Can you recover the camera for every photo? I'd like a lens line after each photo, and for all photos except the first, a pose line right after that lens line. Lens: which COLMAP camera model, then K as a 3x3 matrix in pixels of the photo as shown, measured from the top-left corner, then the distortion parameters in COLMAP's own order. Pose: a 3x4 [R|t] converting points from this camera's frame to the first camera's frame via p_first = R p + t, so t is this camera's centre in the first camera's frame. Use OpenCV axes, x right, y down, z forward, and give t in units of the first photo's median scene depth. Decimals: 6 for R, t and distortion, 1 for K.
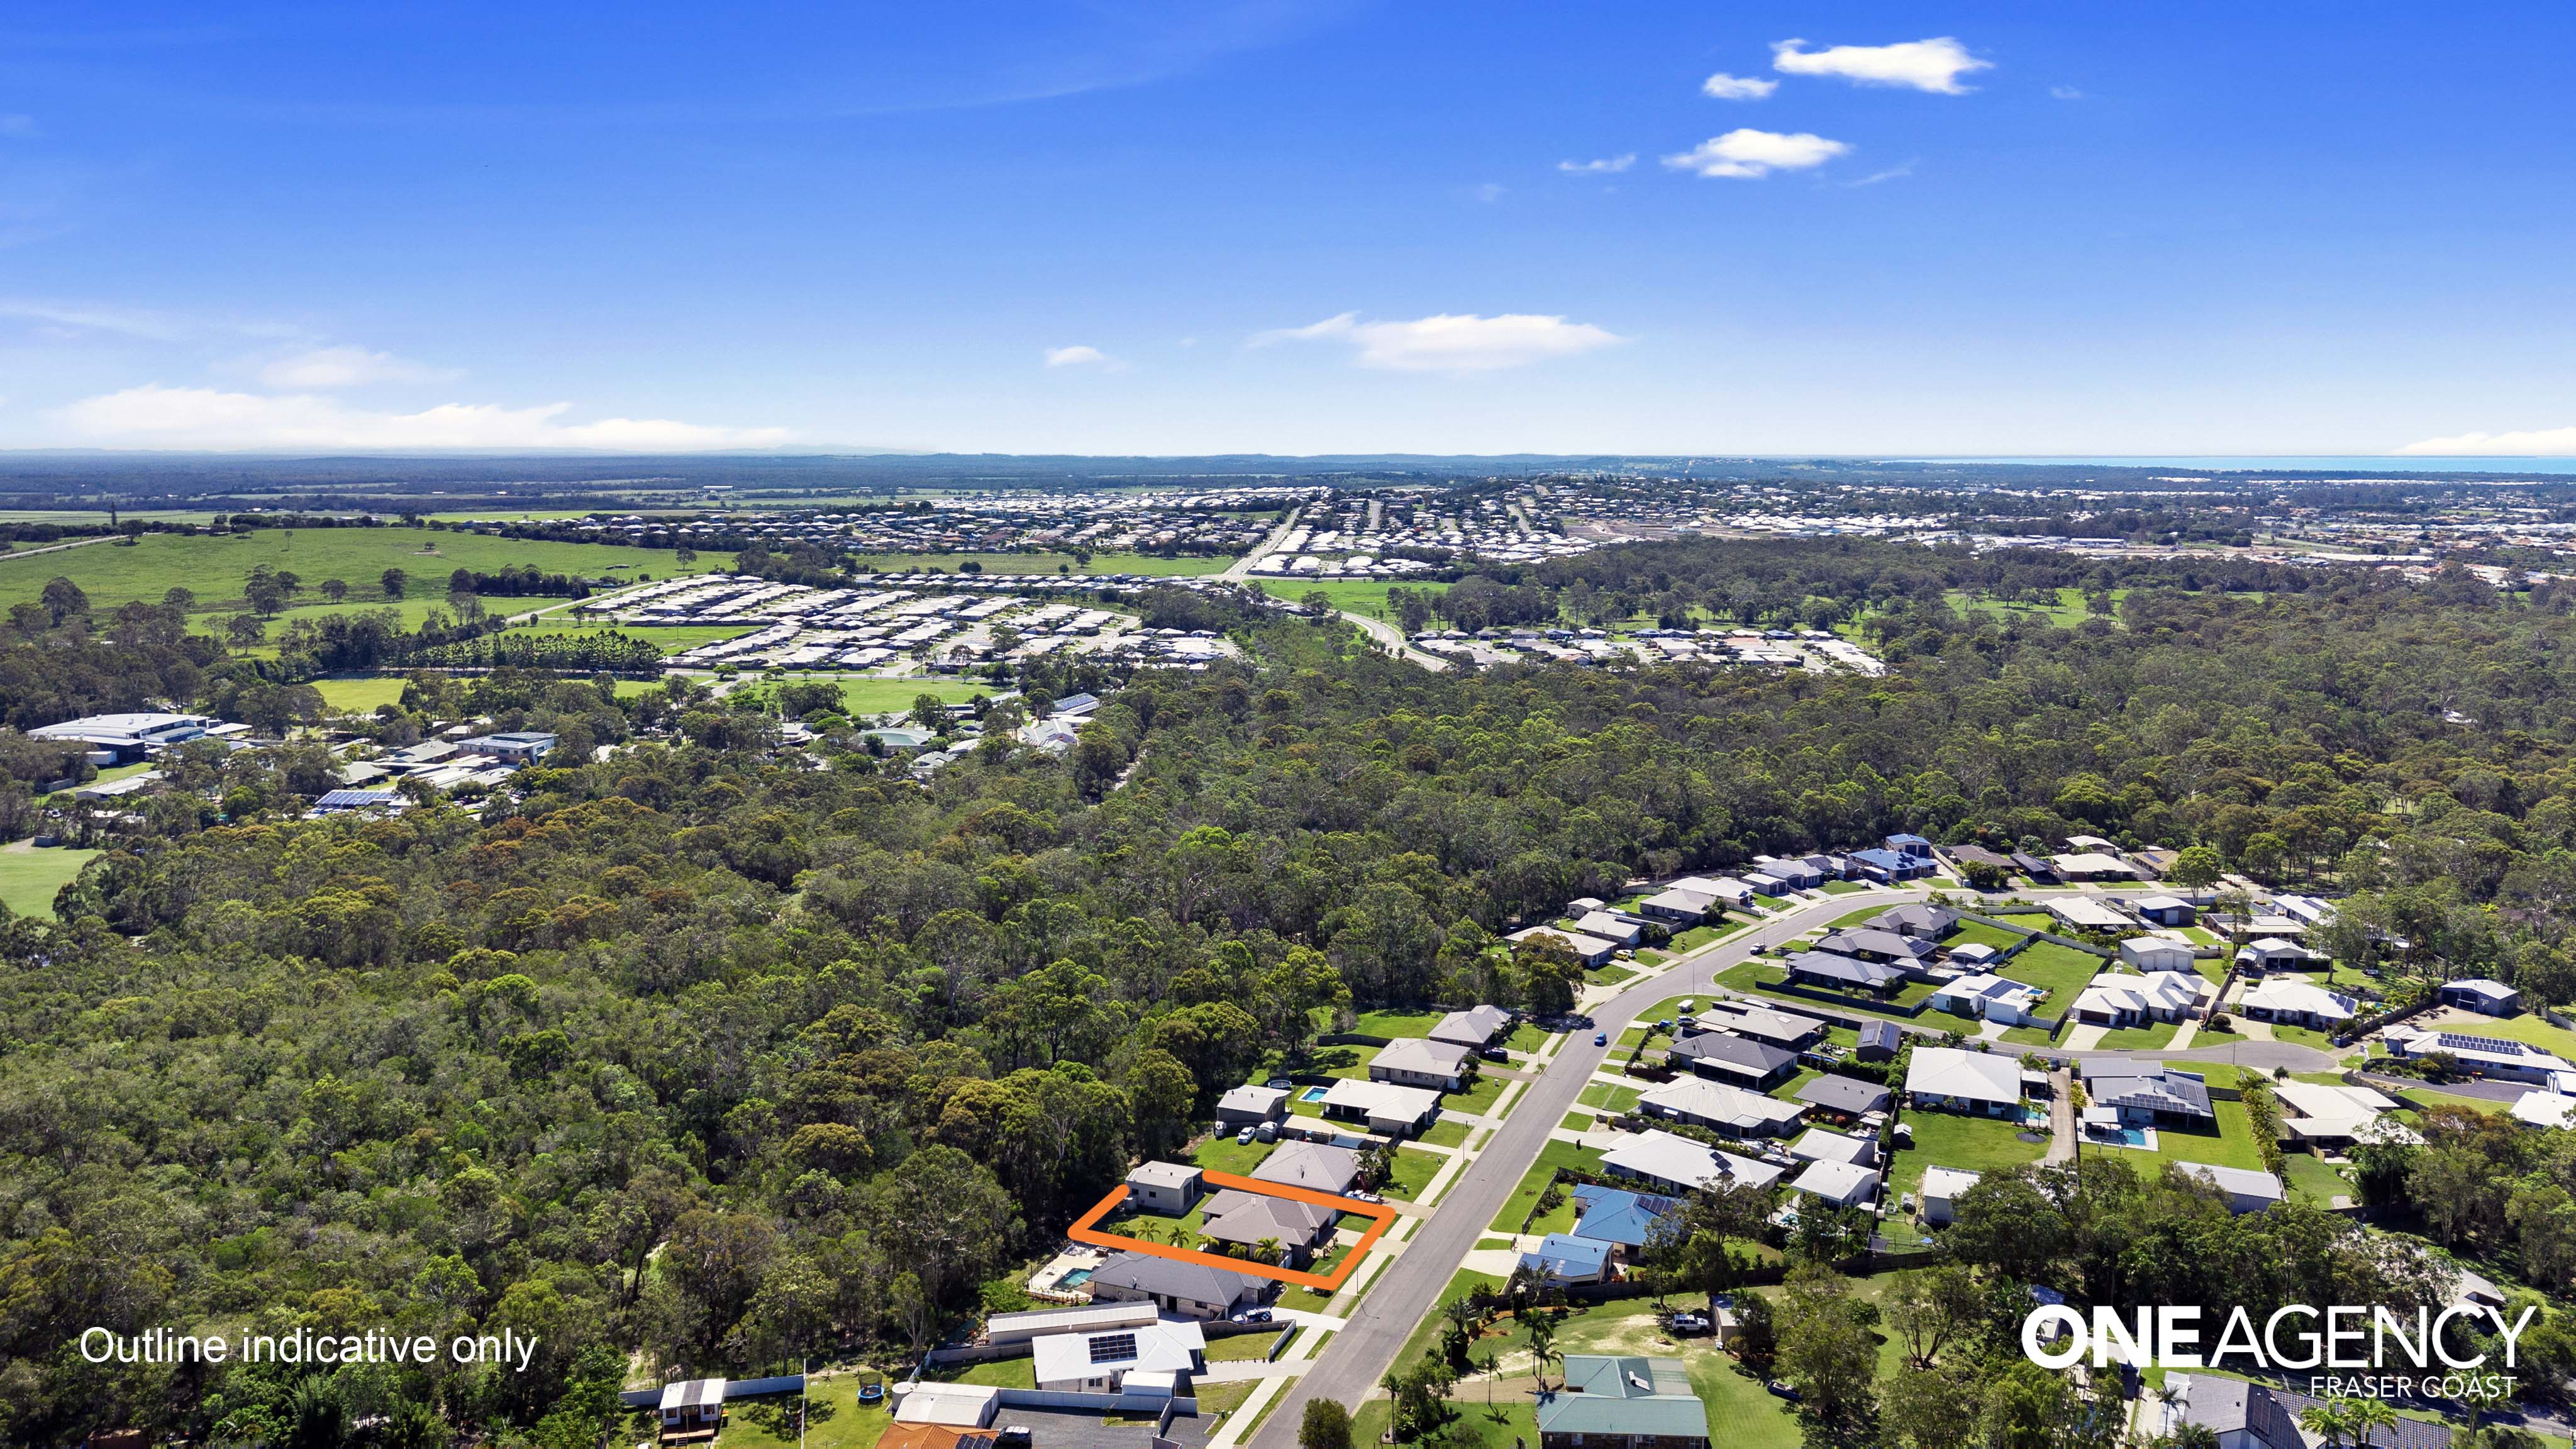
lens RADIAL K [[1825.1, 0, 1288.0], [0, 1825.1, 724.5], [0, 0, 1]] dist [-0.004662, -0.001989]
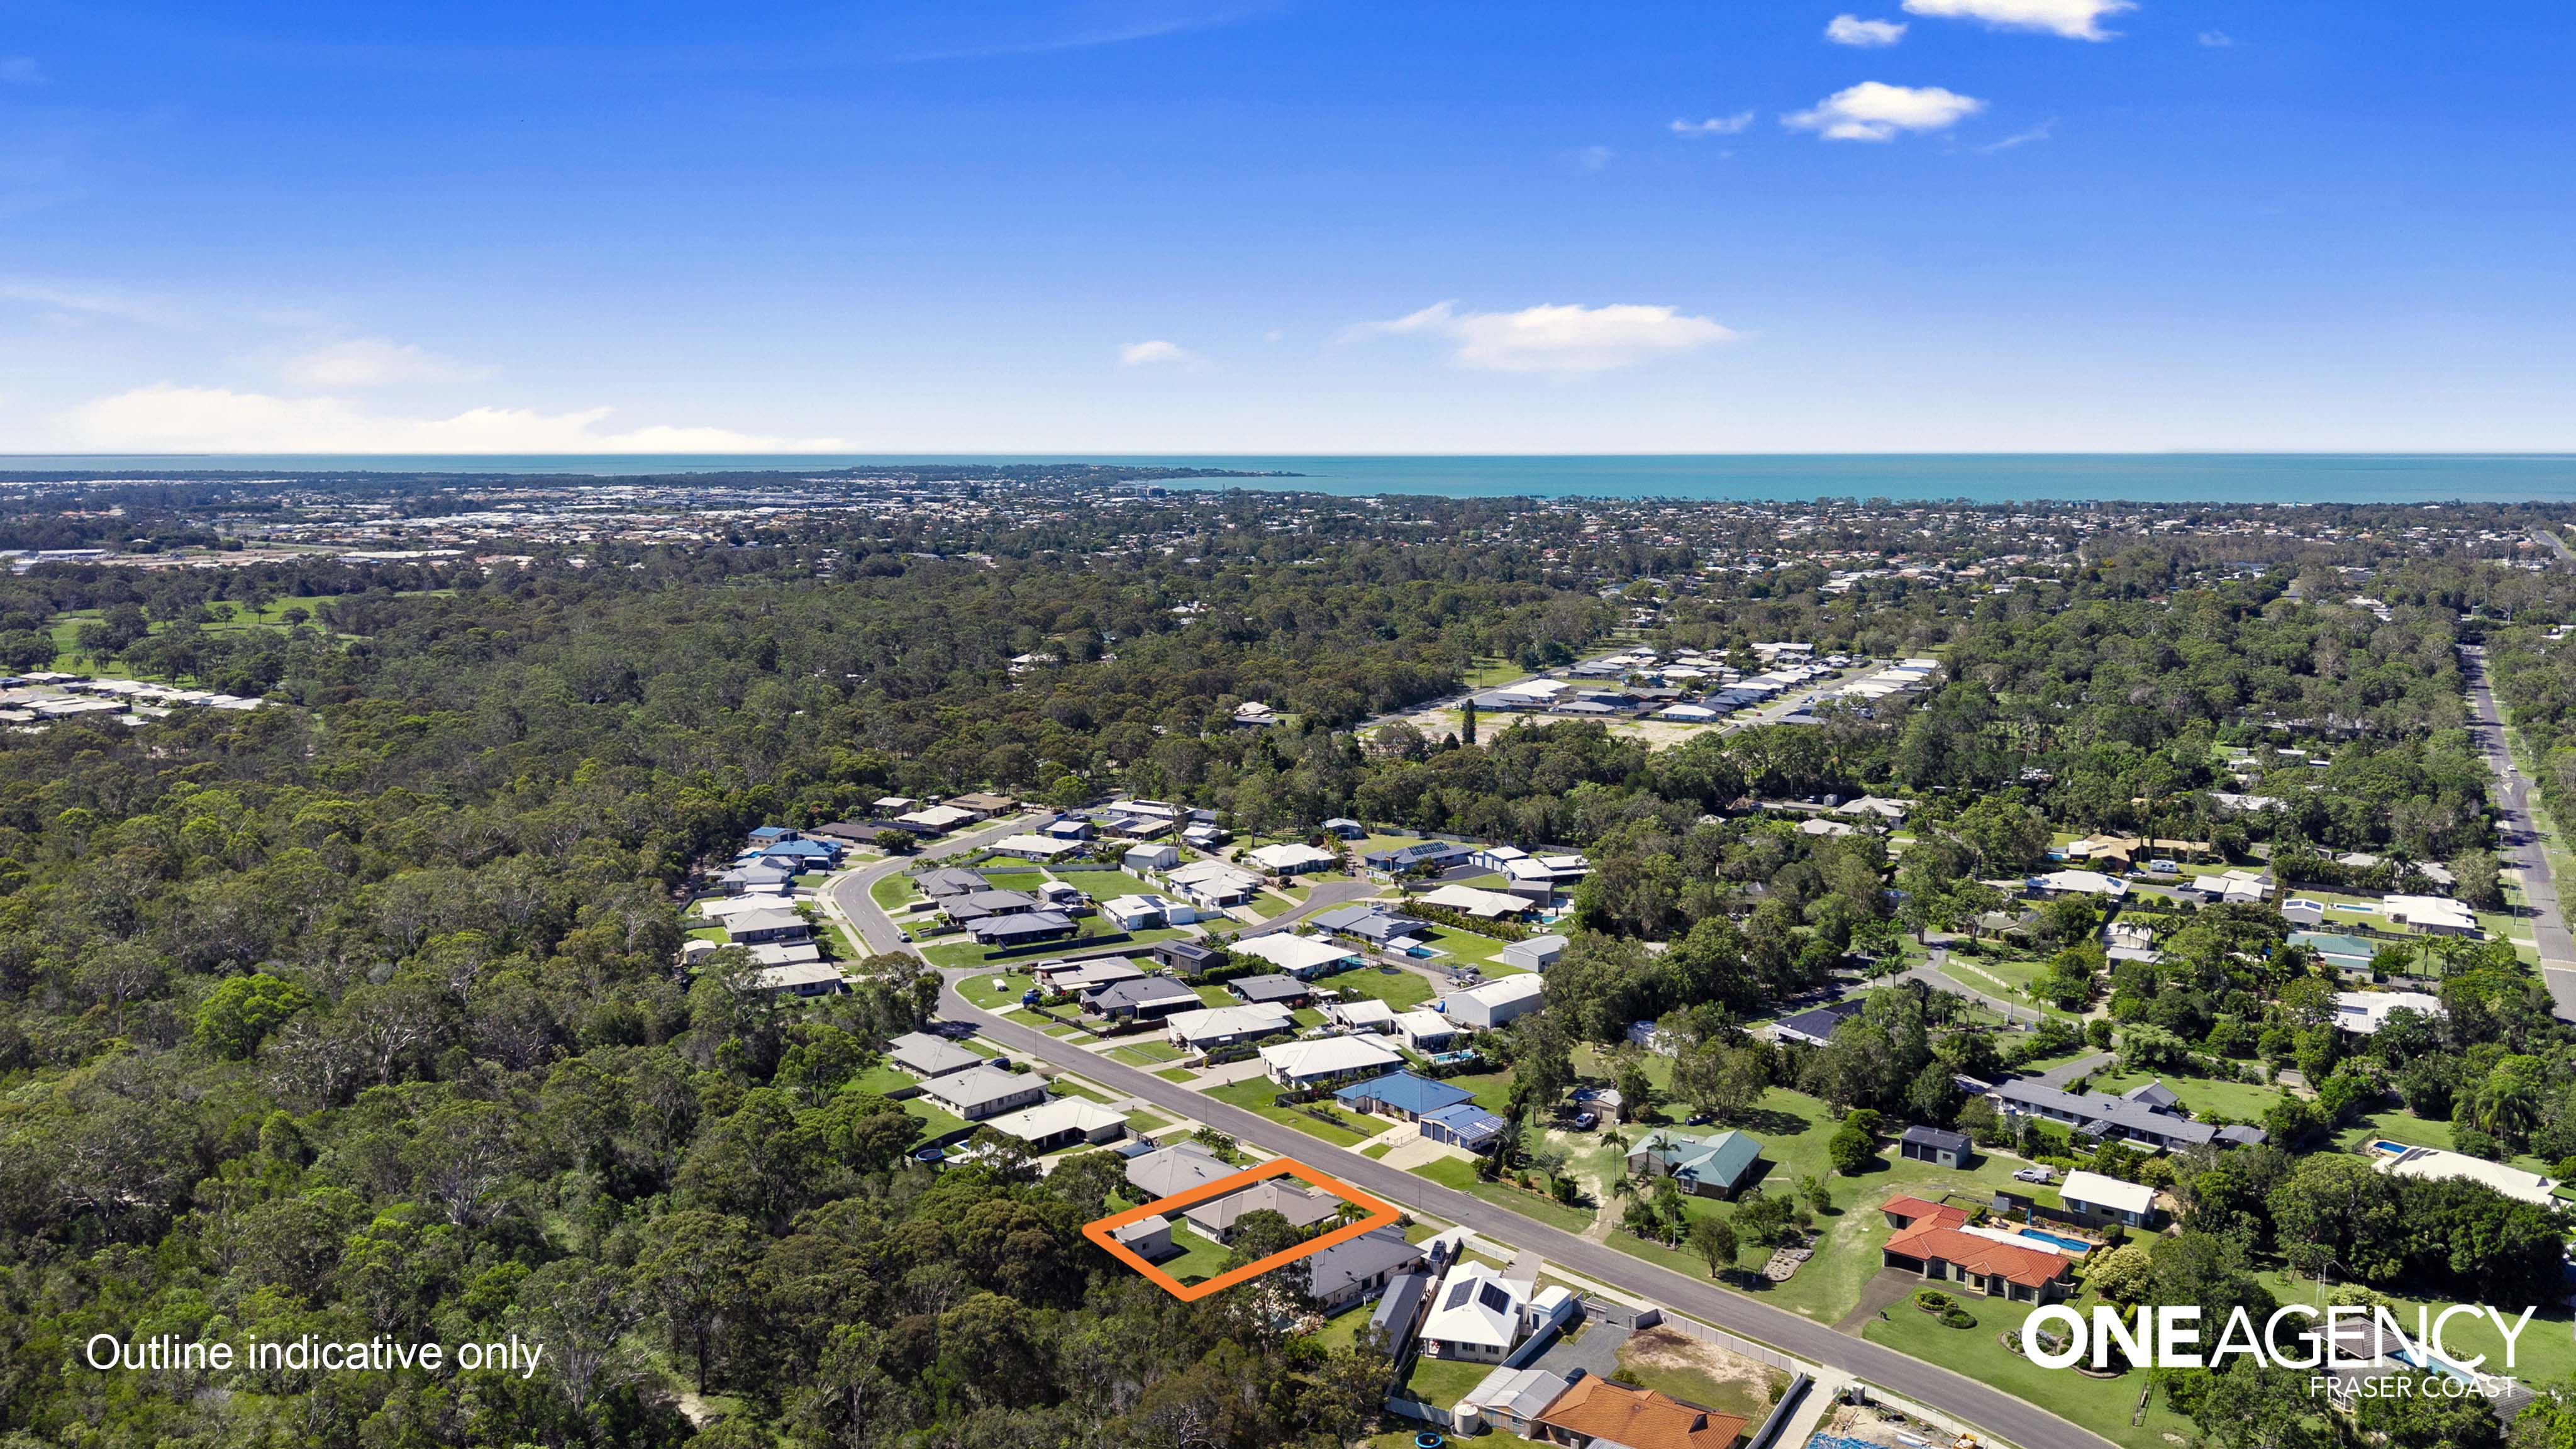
lens RADIAL K [[1825.1, 0, 1288.0], [0, 1825.1, 724.5], [0, 0, 1]] dist [-0.004662, -0.001989]
pose [[0.437774, -0.136028, 0.888735, -0.740085], [0.153347, 0.985301, 0.075272, -0.055811], [-0.885911, 0.103333, 0.452199, 0.438535]]
